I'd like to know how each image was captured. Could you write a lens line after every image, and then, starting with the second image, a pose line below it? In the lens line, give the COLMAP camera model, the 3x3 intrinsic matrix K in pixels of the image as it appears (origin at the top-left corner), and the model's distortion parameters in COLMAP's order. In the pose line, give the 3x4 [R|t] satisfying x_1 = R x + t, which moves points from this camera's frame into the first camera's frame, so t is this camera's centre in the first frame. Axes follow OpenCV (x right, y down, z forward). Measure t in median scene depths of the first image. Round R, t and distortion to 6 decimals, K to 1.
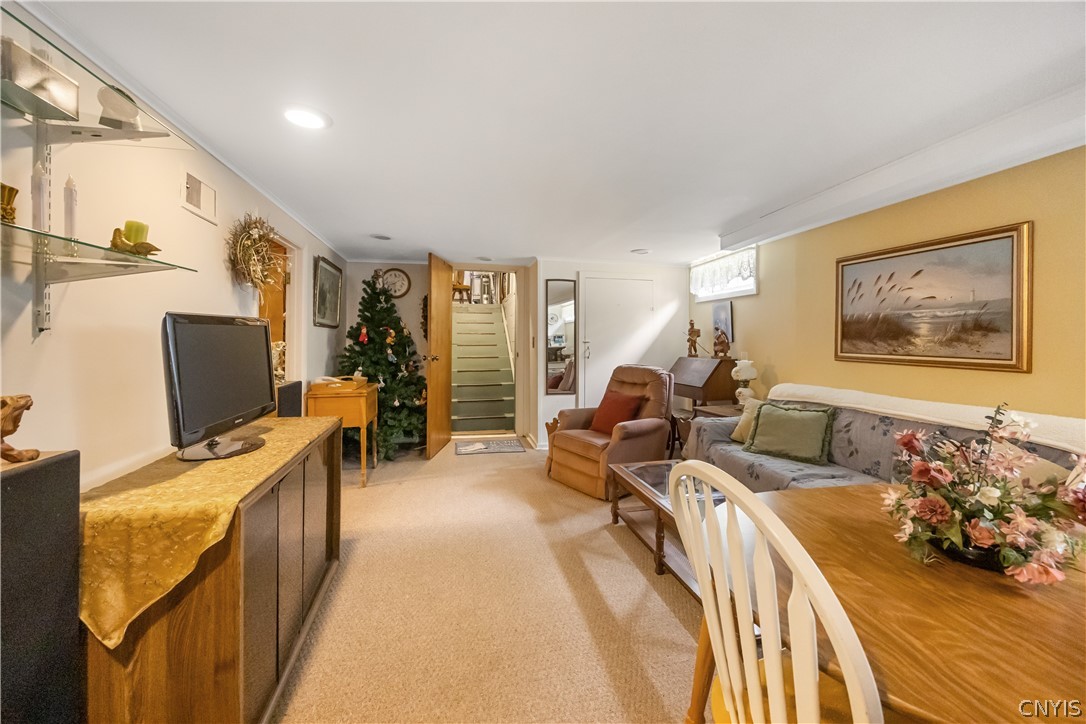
lens RADIAL K [[418.2, 0, 549.2], [0, 418.2, 343.8], [0, 0, 1]] dist [0.000308, -0.000020]
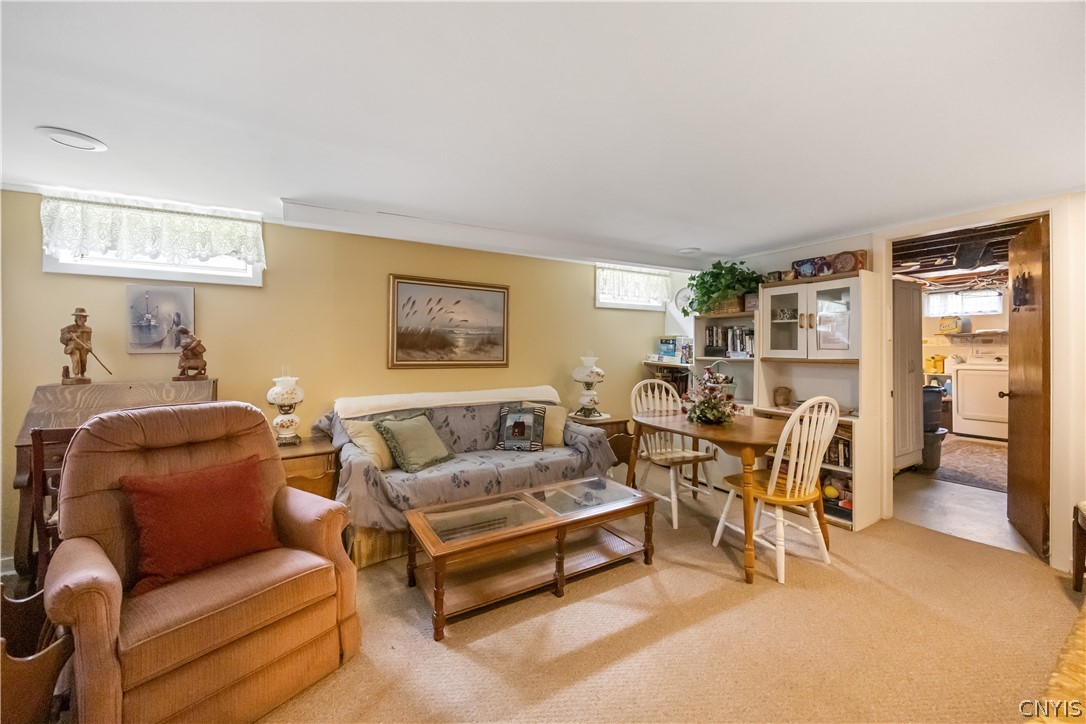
lens RADIAL K [[418.2, 0, 549.2], [0, 418.2, 343.8], [0, 0, 1]] dist [0.000308, -0.000020]
pose [[-0.312497, 0.002840, 0.949914, -0.551461], [0.000987, 0.999996, -0.002666, -0.024466], [-0.949918, 0.000104, -0.312499, 1.131819]]
